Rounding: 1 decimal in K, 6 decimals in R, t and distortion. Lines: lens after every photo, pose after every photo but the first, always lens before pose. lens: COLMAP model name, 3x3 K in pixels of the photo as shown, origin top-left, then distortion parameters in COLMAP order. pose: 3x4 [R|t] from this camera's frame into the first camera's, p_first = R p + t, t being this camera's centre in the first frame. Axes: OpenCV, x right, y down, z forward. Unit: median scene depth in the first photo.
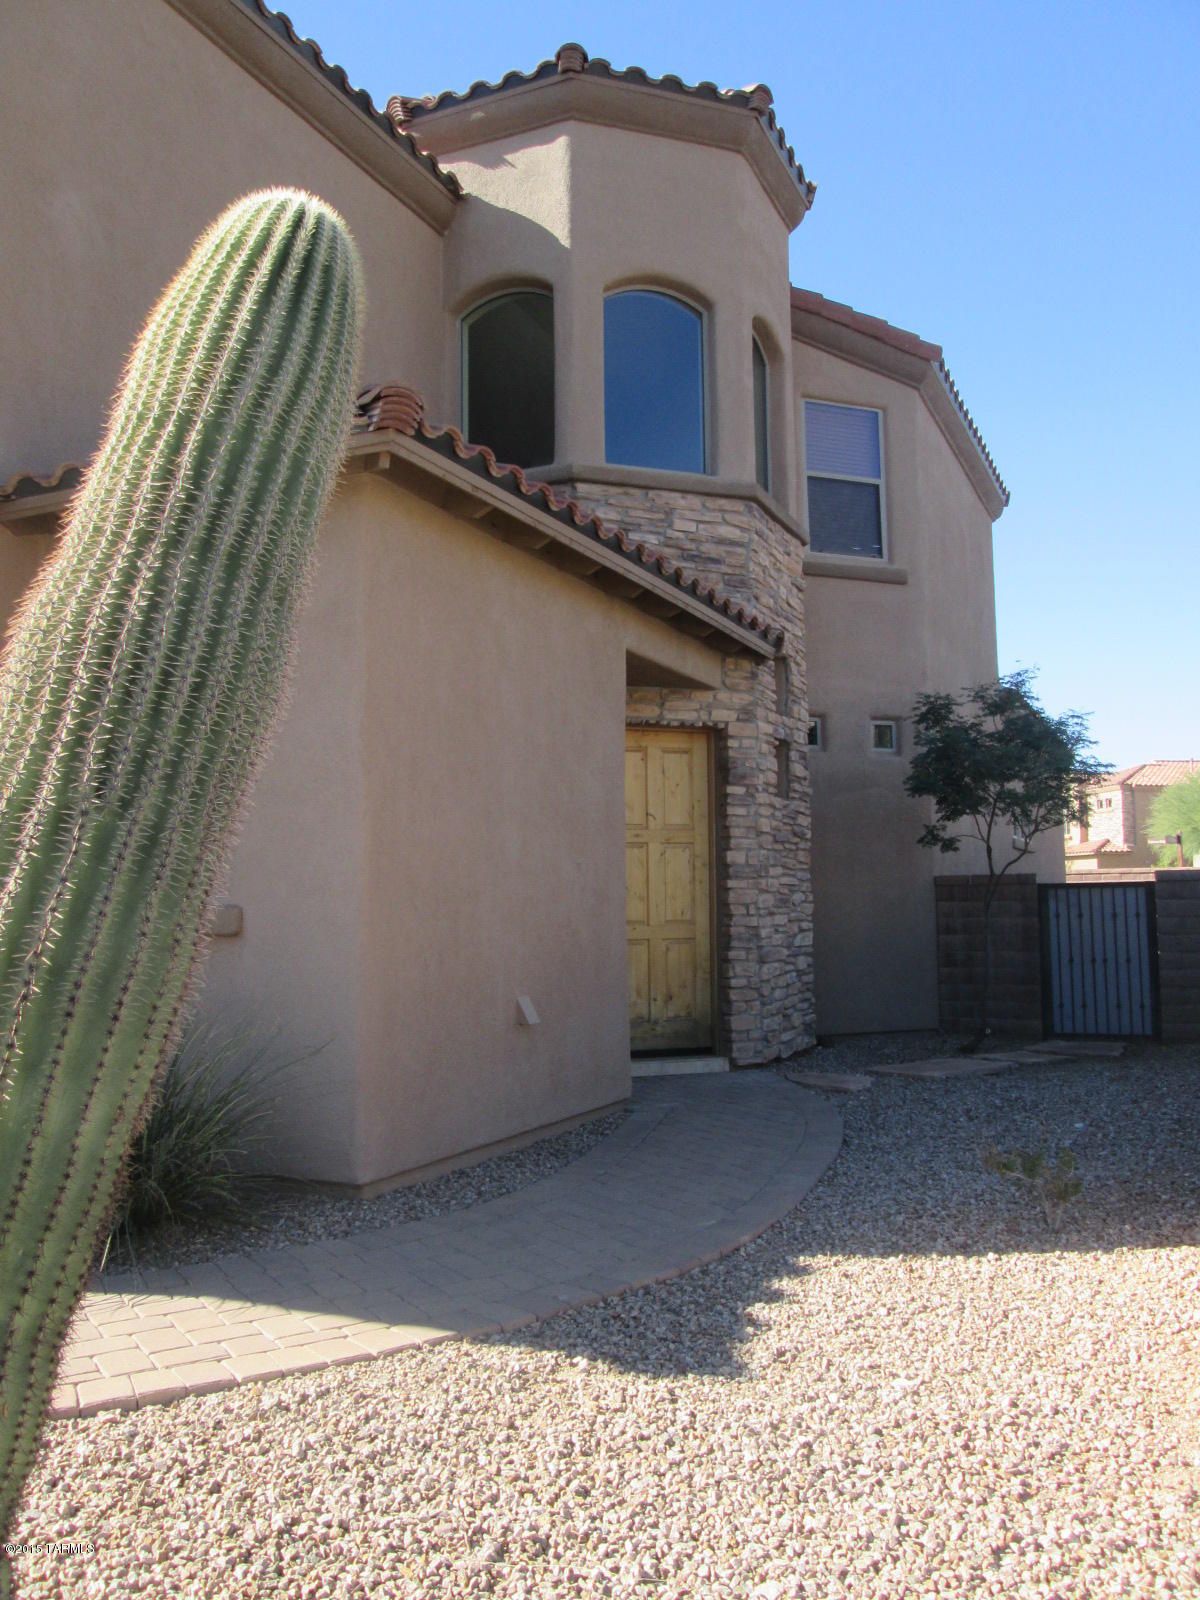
lens RADIAL K [[1307.0, 0, 600.0], [0, 1307.0, 800.0], [0, 0, 1]] dist [-0.020450, -0.004533]
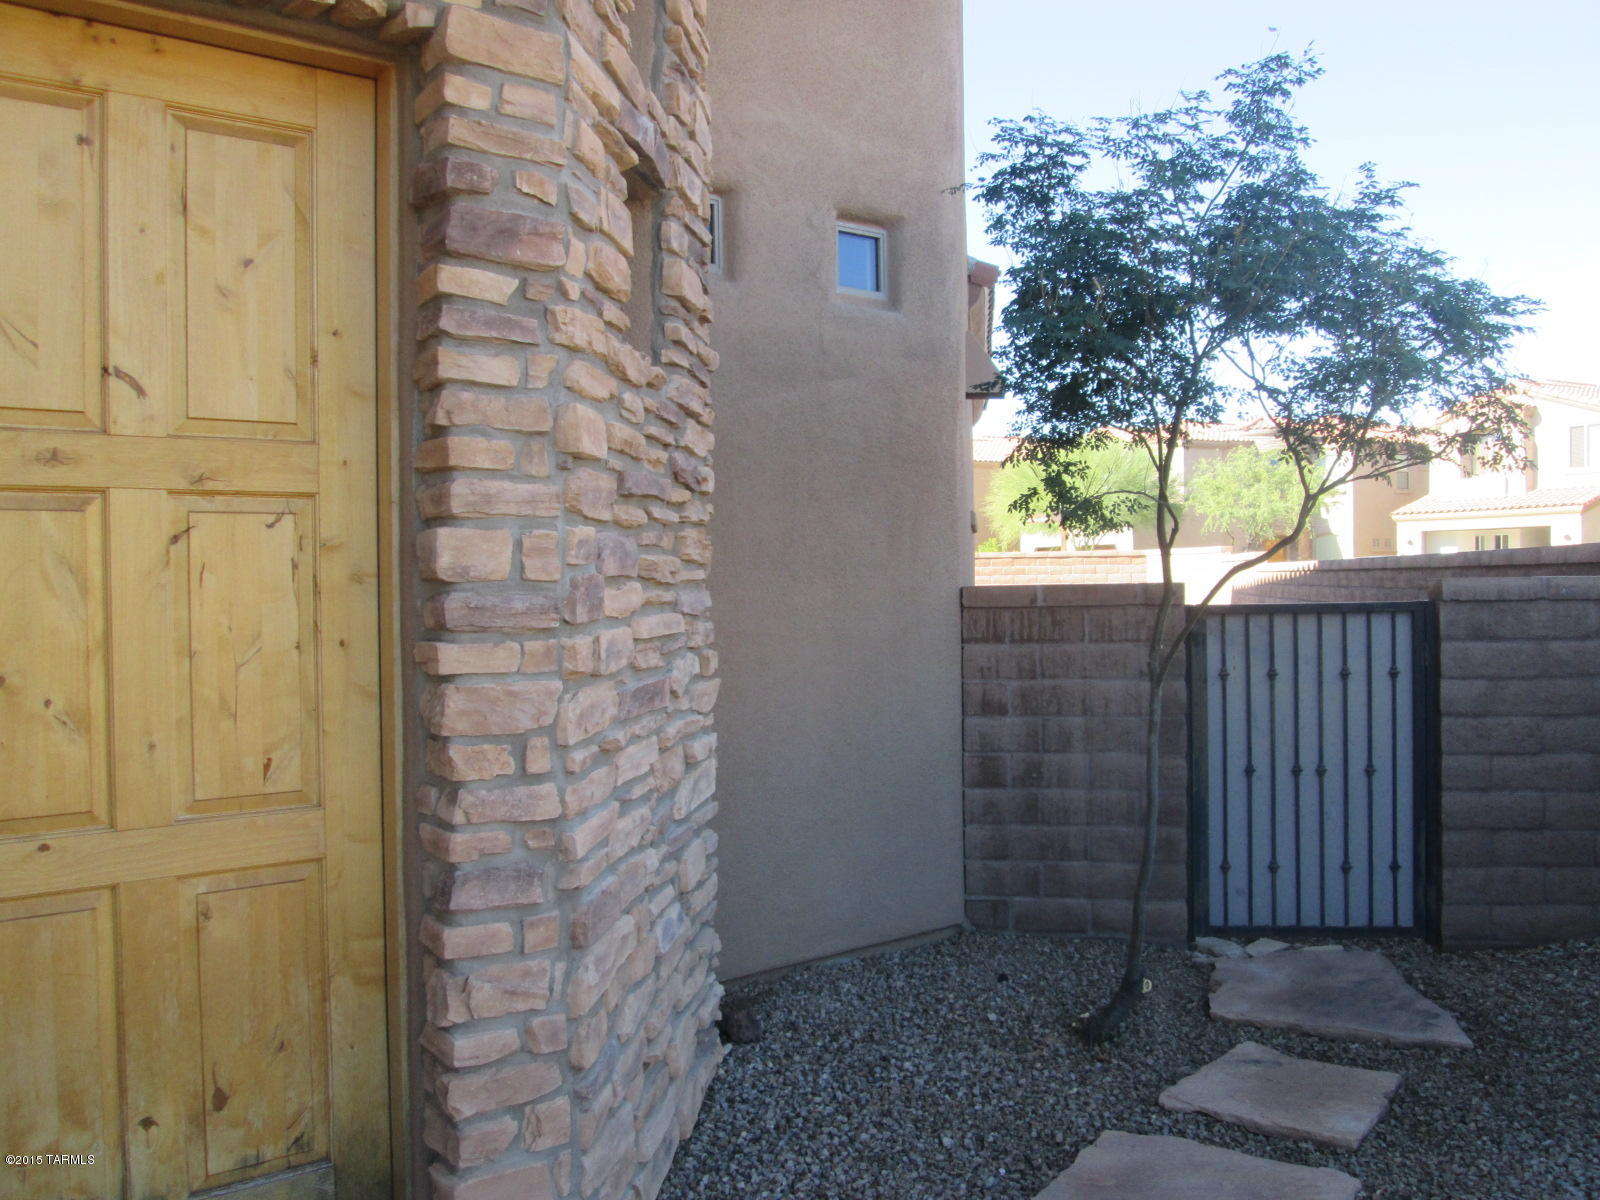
lens RADIAL K [[1319.3, 0, 804.0], [0, 1319.3, 571.2], [0, 0, 1]] dist [-0.092554, 0.044812]
pose [[0.954759, -0.001566, 0.297375, 0.087064], [-0.019706, 0.997455, 0.068521, 0.028185], [-0.296725, -0.071281, 0.952299, 0.719723]]
